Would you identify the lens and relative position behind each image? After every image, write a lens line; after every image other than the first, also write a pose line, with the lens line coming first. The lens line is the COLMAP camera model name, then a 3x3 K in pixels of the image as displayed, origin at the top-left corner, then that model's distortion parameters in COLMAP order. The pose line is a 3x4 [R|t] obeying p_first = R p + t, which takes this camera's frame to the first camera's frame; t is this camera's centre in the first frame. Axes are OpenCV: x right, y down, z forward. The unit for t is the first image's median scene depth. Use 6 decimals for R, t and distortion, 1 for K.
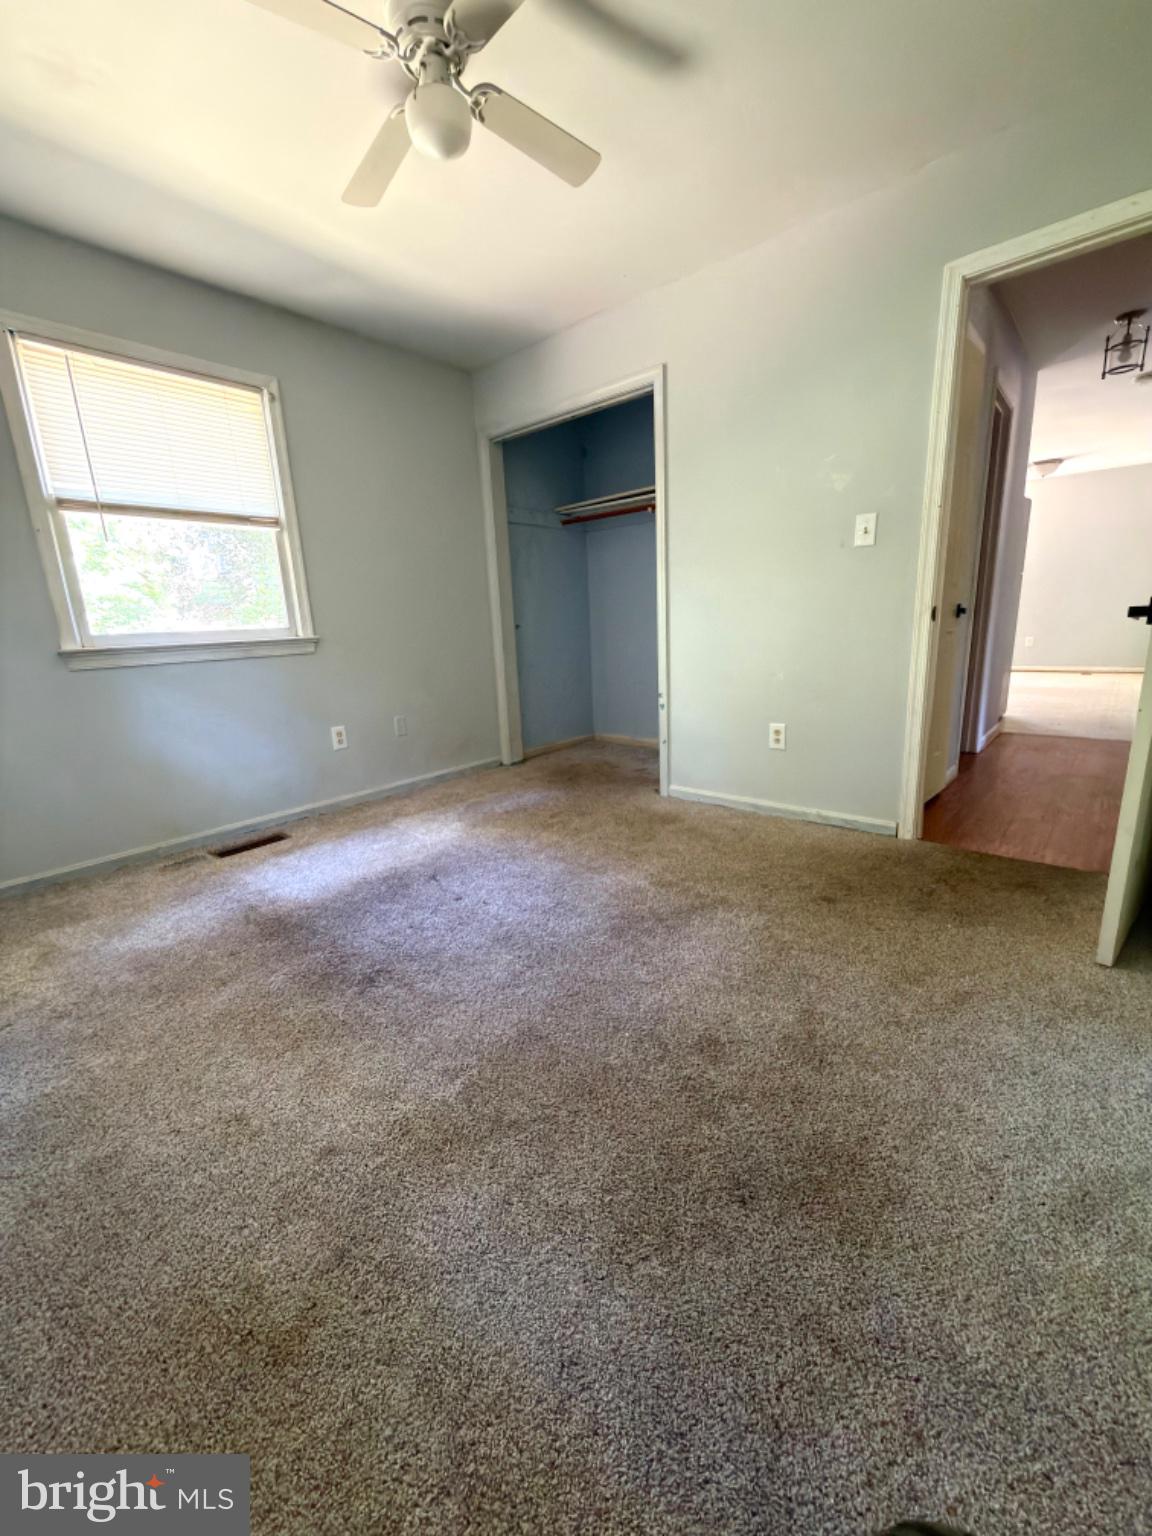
lens RADIAL K [[613.5, 0, 576.0], [0, 613.5, 768.0], [0, 0, 1]] dist [0.000015, -0.000173]
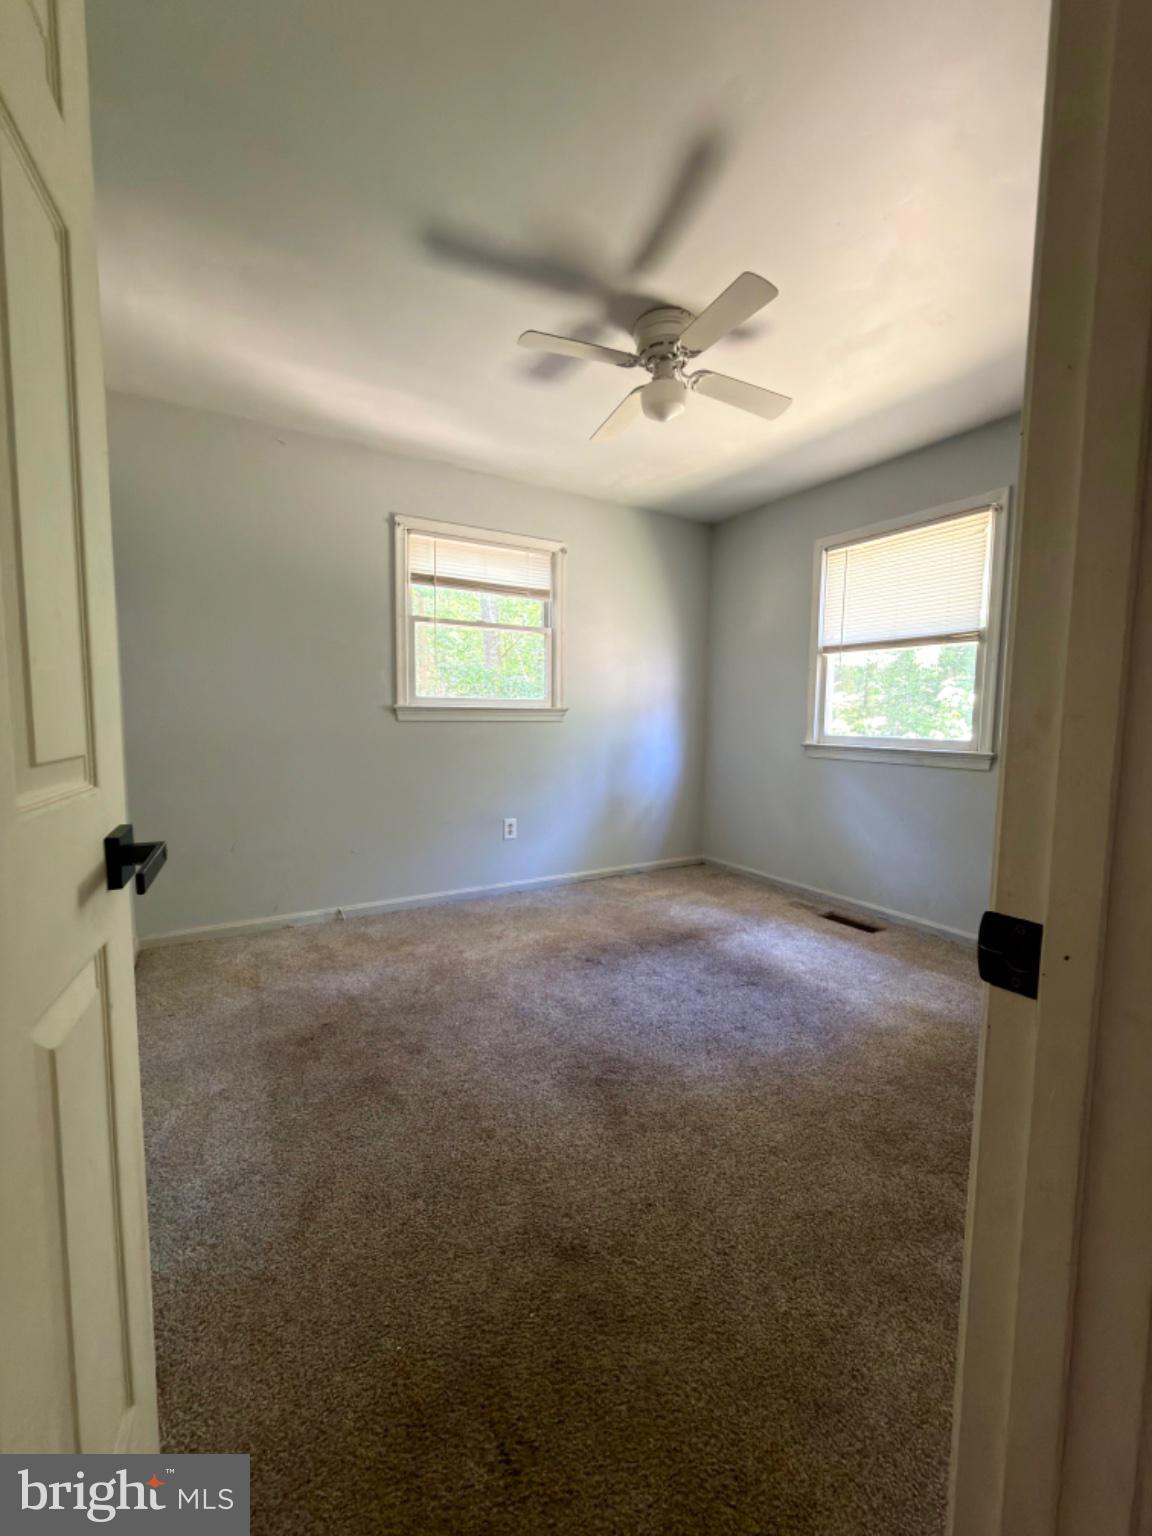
lens RADIAL K [[613.5, 0, 576.0], [0, 613.5, 768.0], [0, 0, 1]] dist [0.000015, -0.000173]
pose [[-0.309614, 0.124217, -0.942714, 0.738152], [-0.221819, 0.954641, 0.198640, -0.289278], [0.924627, 0.270613, -0.268016, 0.834786]]
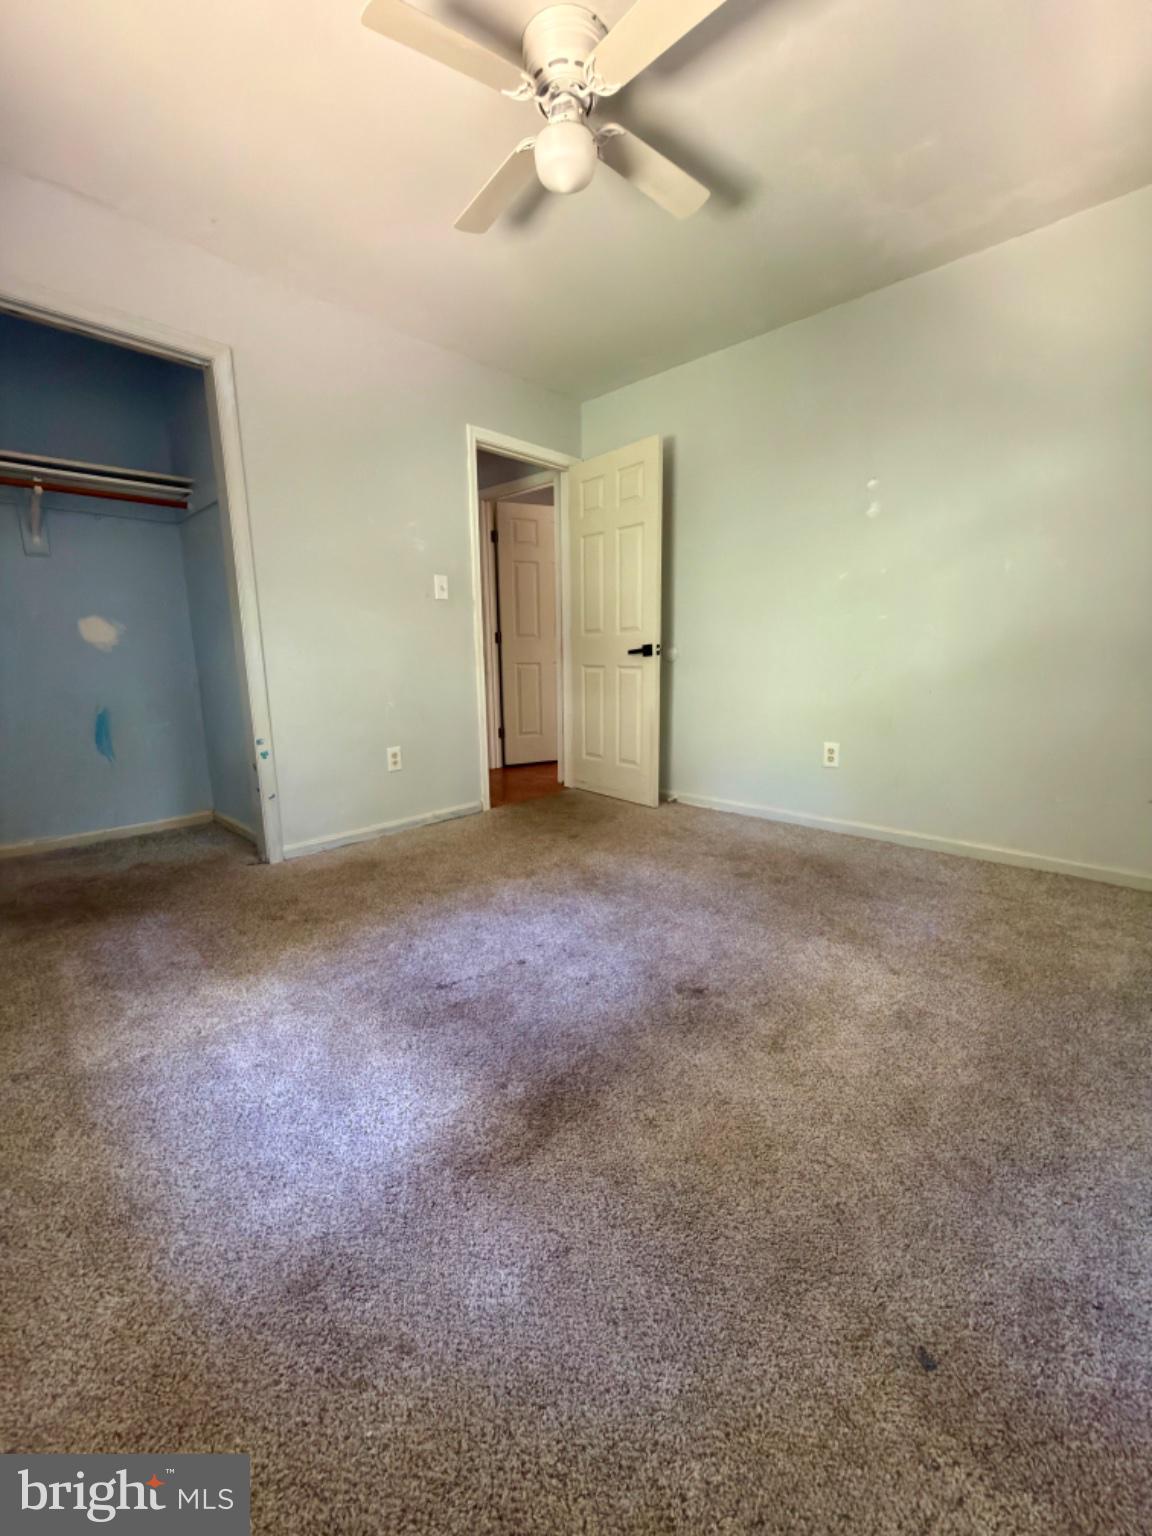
lens RADIAL K [[611.3, 0, 576.0], [0, 611.3, 768.0], [0, 0, 1]] dist [0.001093, -0.000008]
pose [[0.037071, -0.146625, 0.988497, -0.831293], [0.245367, 0.960232, 0.133230, -0.114607], [-0.968721, 0.237606, 0.071574, 0.685925]]
